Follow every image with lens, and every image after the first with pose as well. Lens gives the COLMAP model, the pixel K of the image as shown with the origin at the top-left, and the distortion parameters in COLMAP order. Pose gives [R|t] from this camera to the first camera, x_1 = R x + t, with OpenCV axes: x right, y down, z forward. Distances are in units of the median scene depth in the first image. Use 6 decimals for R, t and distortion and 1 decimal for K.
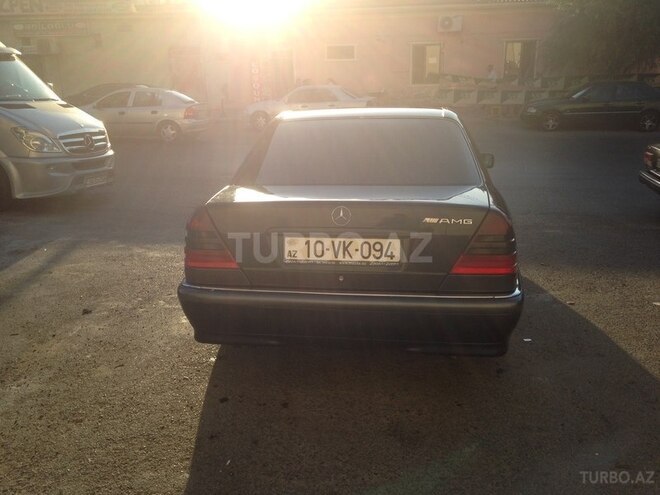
lens RADIAL K [[602.6, 0, 330.0], [0, 602.6, 247.5], [0, 0, 1]] dist [0.182899, -0.260961]
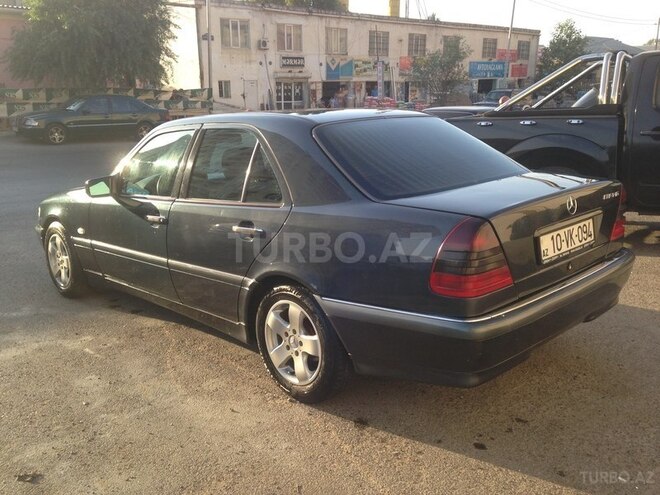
lens RADIAL K [[602.6, 0, 330.0], [0, 602.6, 247.5], [0, 0, 1]] dist [0.182899, -0.260961]
pose [[0.607677, -0.188626, 0.771459, -1.014987], [0.206523, 0.975498, 0.075838, -0.141283], [-0.766862, 0.113239, 0.631743, 0.659280]]
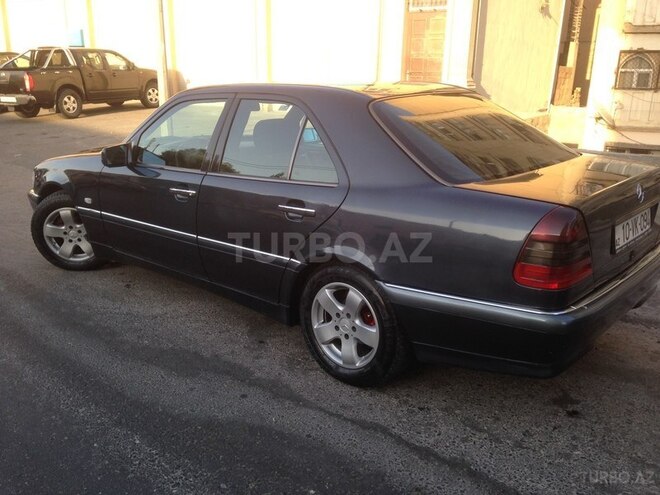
lens RADIAL K [[602.6, 0, 330.0], [0, 602.6, 247.5], [0, 0, 1]] dist [0.182899, -0.260961]
pose [[0.552671, -0.221125, 0.803529, -1.084977], [0.178481, 0.973192, 0.145056, -0.200864], [-0.814064, 0.063246, 0.577322, 0.820147]]
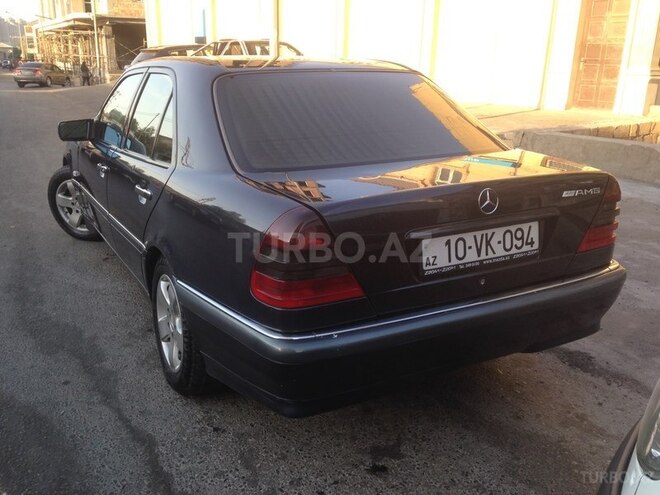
lens RADIAL K [[602.6, 0, 330.0], [0, 602.6, 247.5], [0, 0, 1]] dist [0.182899, -0.260961]
pose [[0.798150, -0.159852, 0.580864, -0.583483], [0.120283, 0.987027, 0.106348, -0.098469], [-0.590329, -0.015014, 0.807023, 0.492872]]
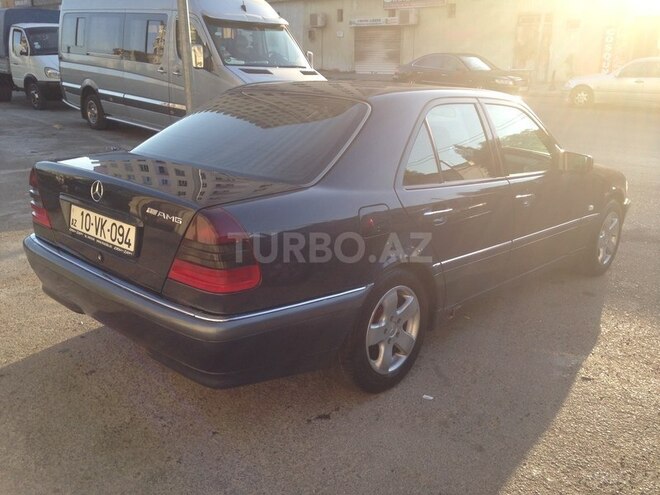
lens RADIAL K [[602.6, 0, 330.0], [0, 602.6, 247.5], [0, 0, 1]] dist [0.182899, -0.260961]
pose [[0.817361, 0.197537, -0.541202, 0.828242], [-0.173599, 0.980168, 0.095577, -0.117765], [0.549349, 0.015831, 0.835443, 0.401817]]
